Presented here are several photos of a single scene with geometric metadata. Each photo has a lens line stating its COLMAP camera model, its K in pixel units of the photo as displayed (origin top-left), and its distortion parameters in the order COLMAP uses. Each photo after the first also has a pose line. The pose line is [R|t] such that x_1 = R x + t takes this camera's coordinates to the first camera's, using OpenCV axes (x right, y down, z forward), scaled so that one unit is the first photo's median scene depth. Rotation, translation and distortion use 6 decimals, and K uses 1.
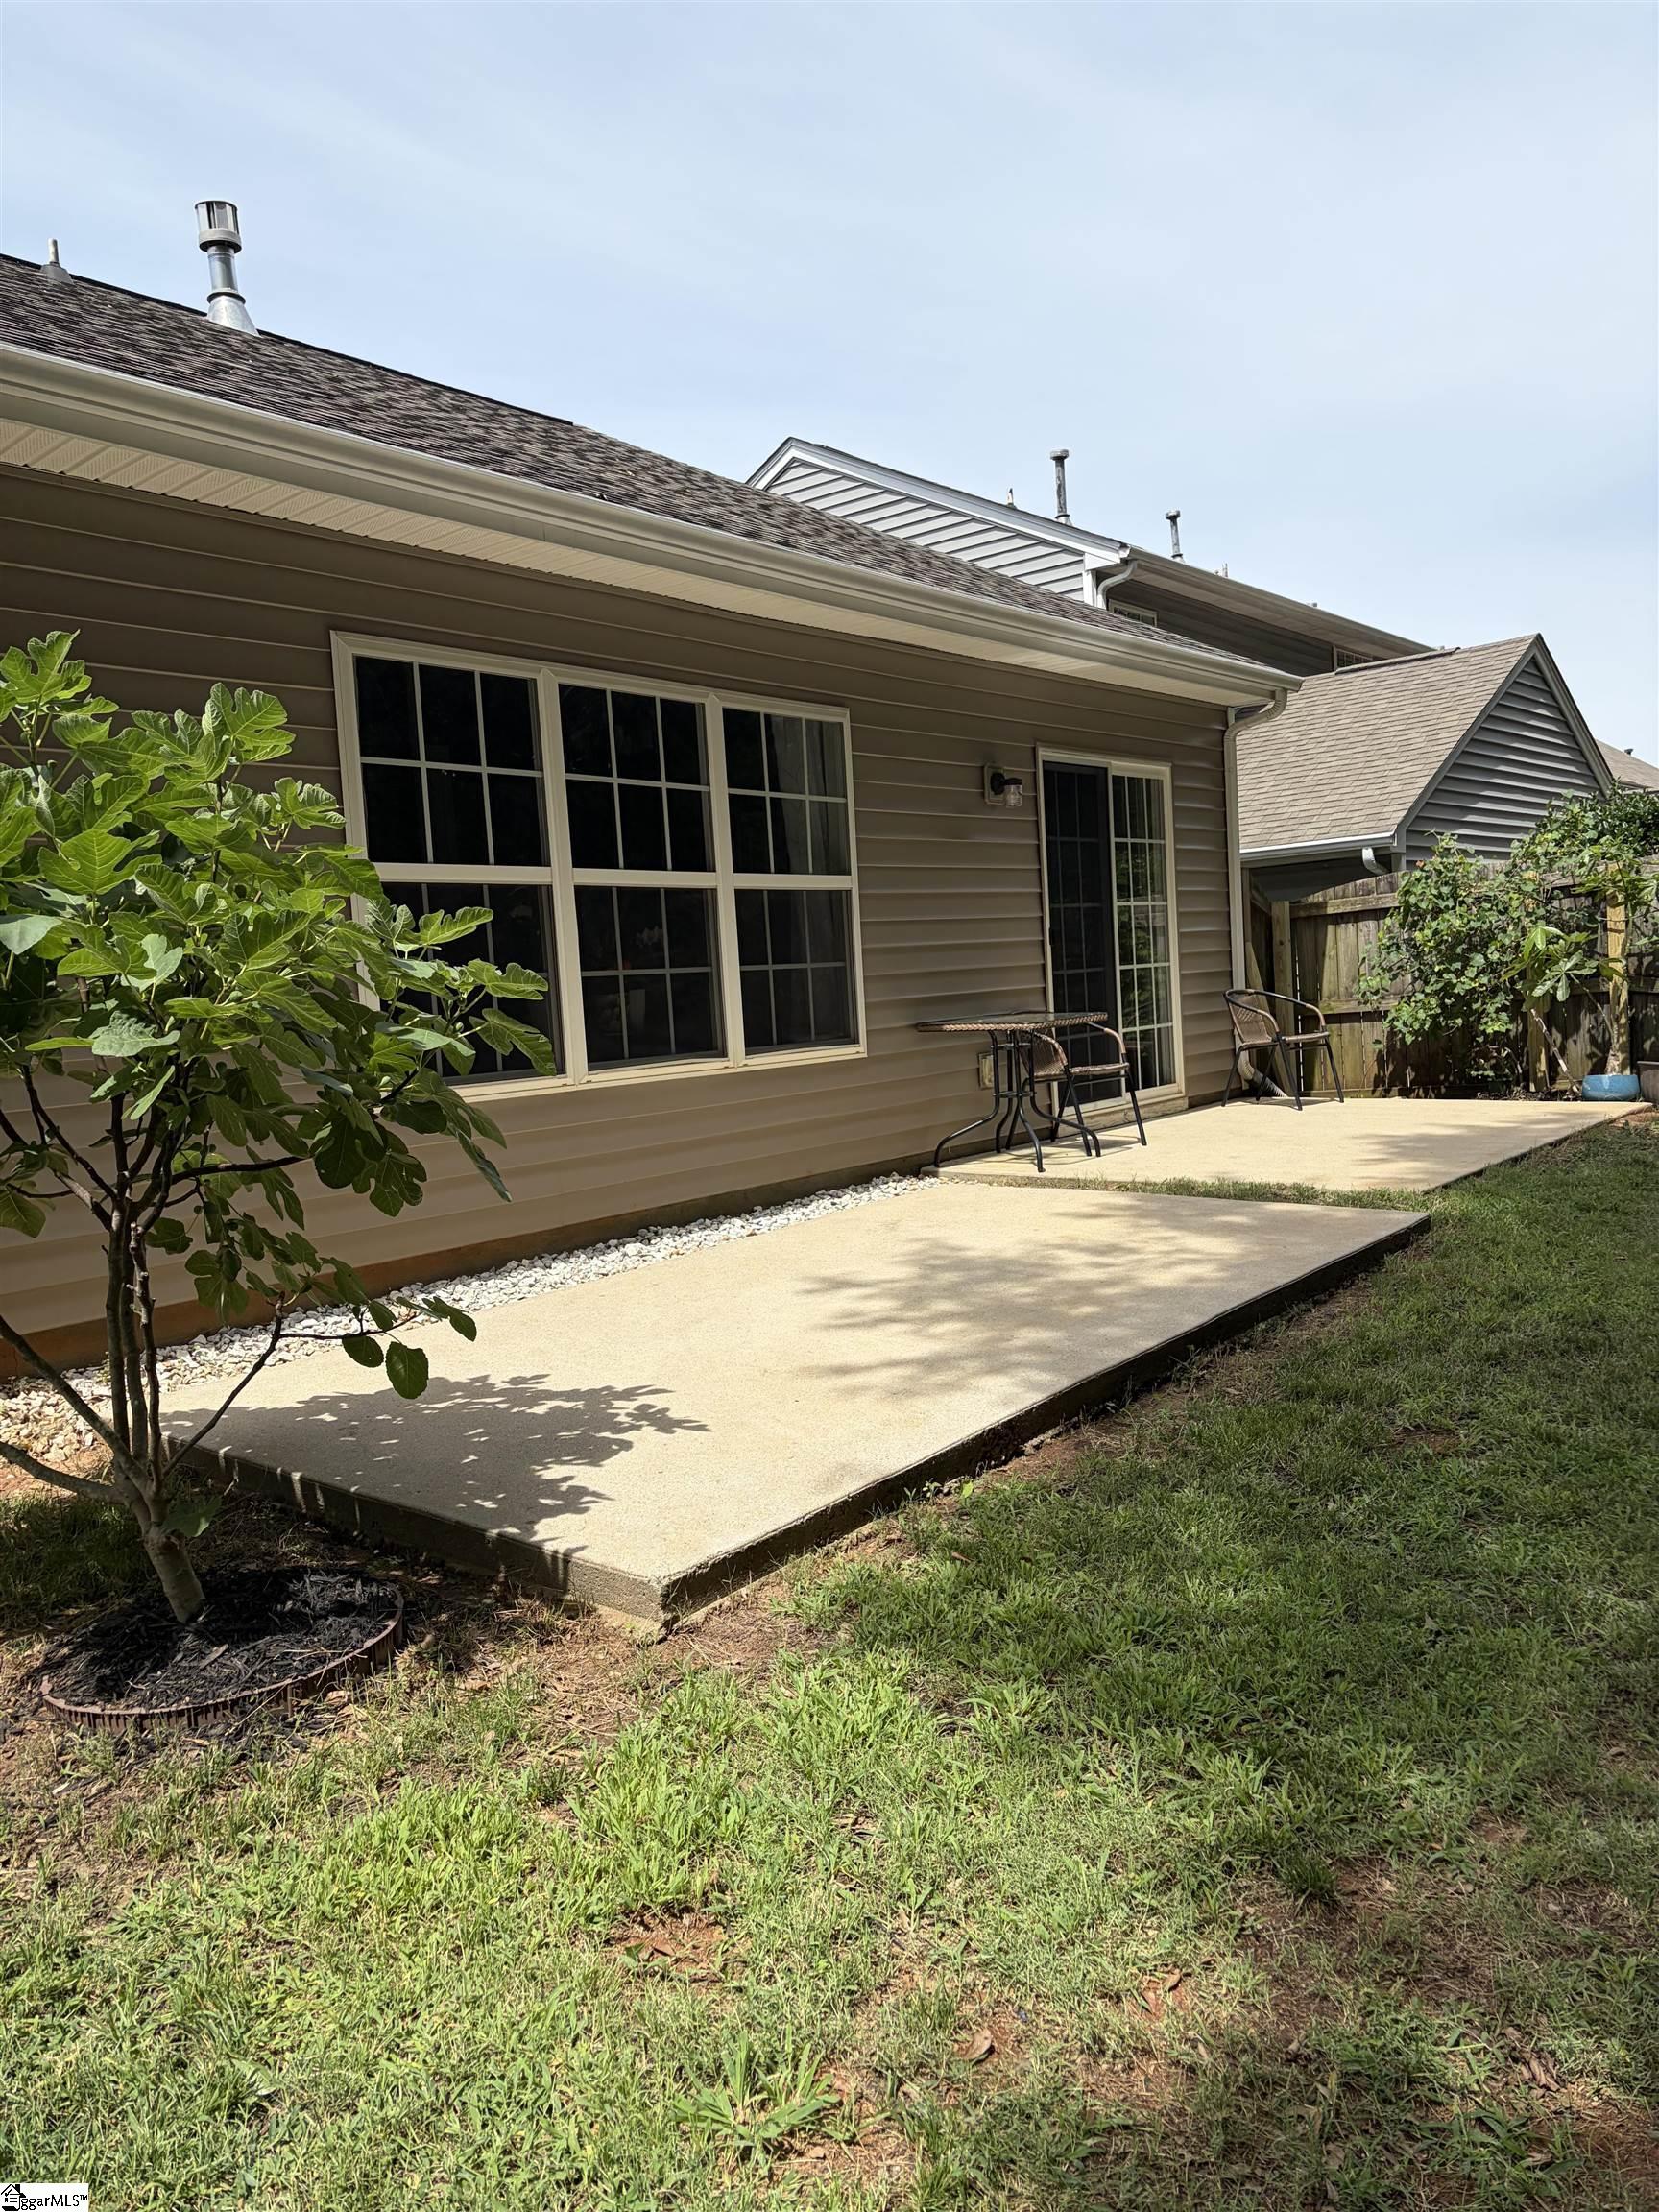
lens RADIAL K [[1659.9, 0, 834.9], [0, 1659.9, 1119.6], [0, 0, 1]] dist [0.011139, -0.001450]
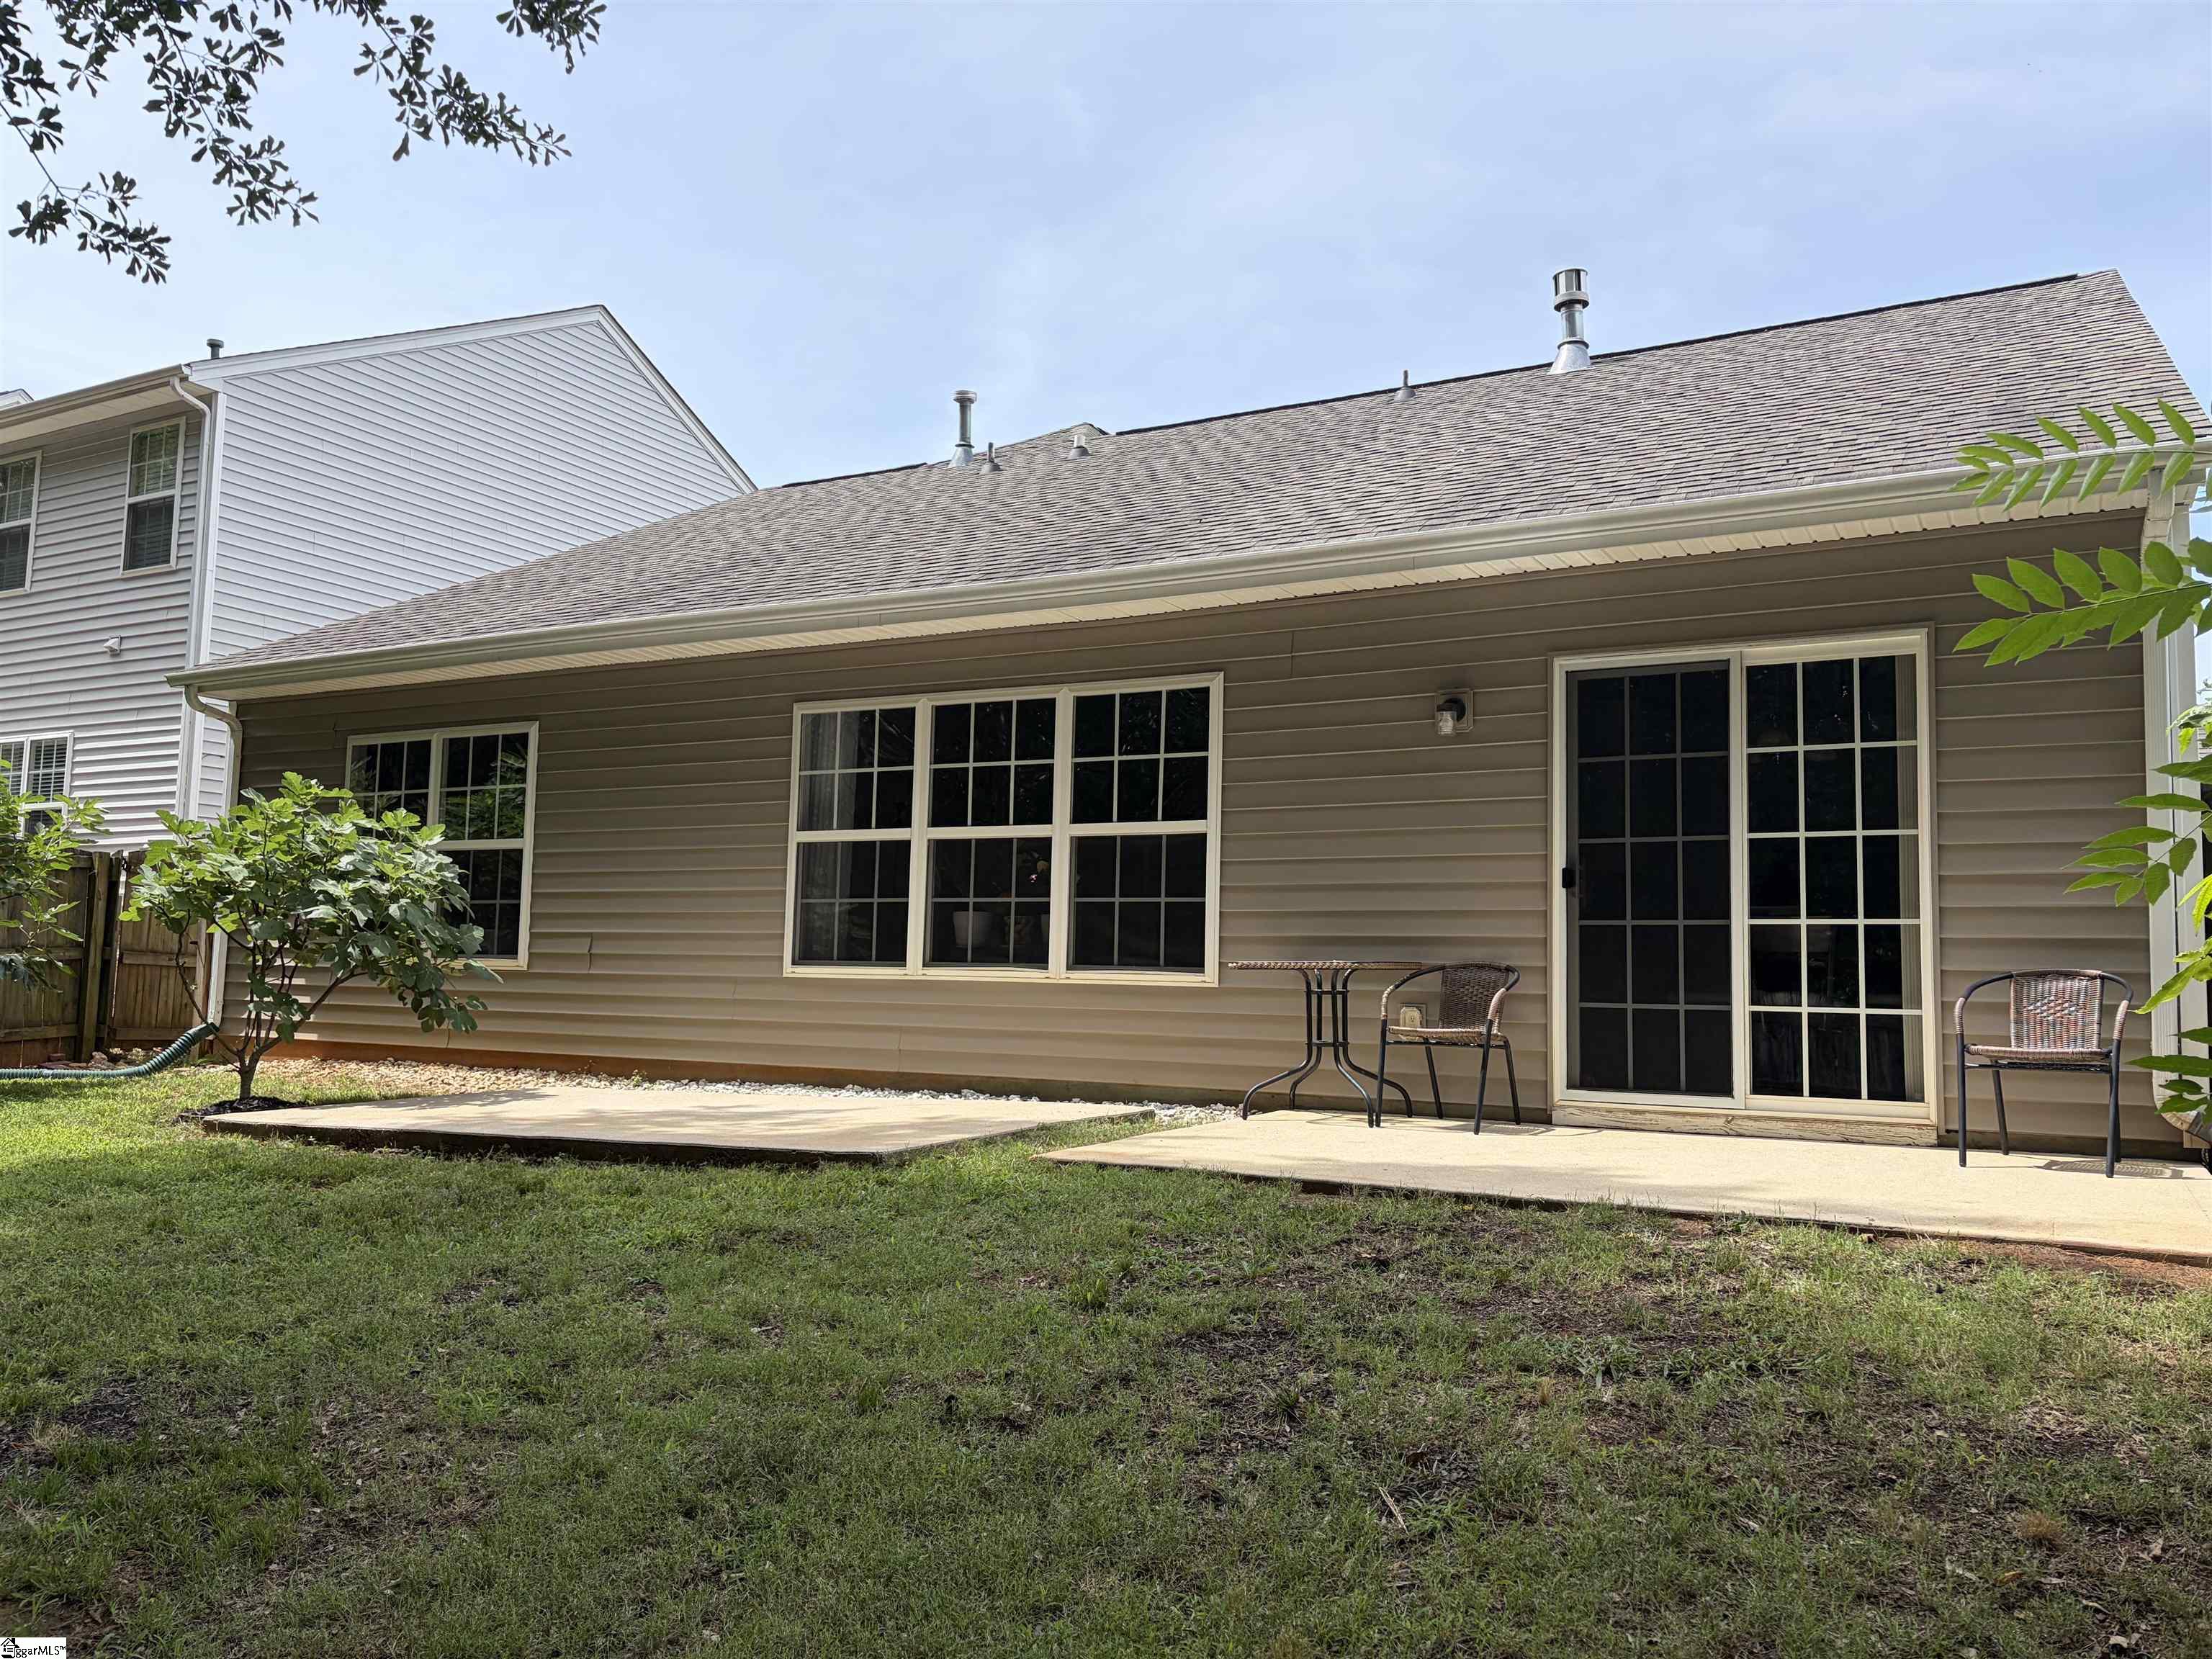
lens RADIAL K [[1770.6, 0, 1098.2], [0, 1770.6, 831.9], [0, 0, 1]] dist [0.123022, 0.001570]
pose [[0.153065, -0.035278, -0.987586, 0.980318], [-0.121131, 0.991157, -0.054180, -0.055913], [0.980764, 0.127920, 0.147439, 0.635045]]
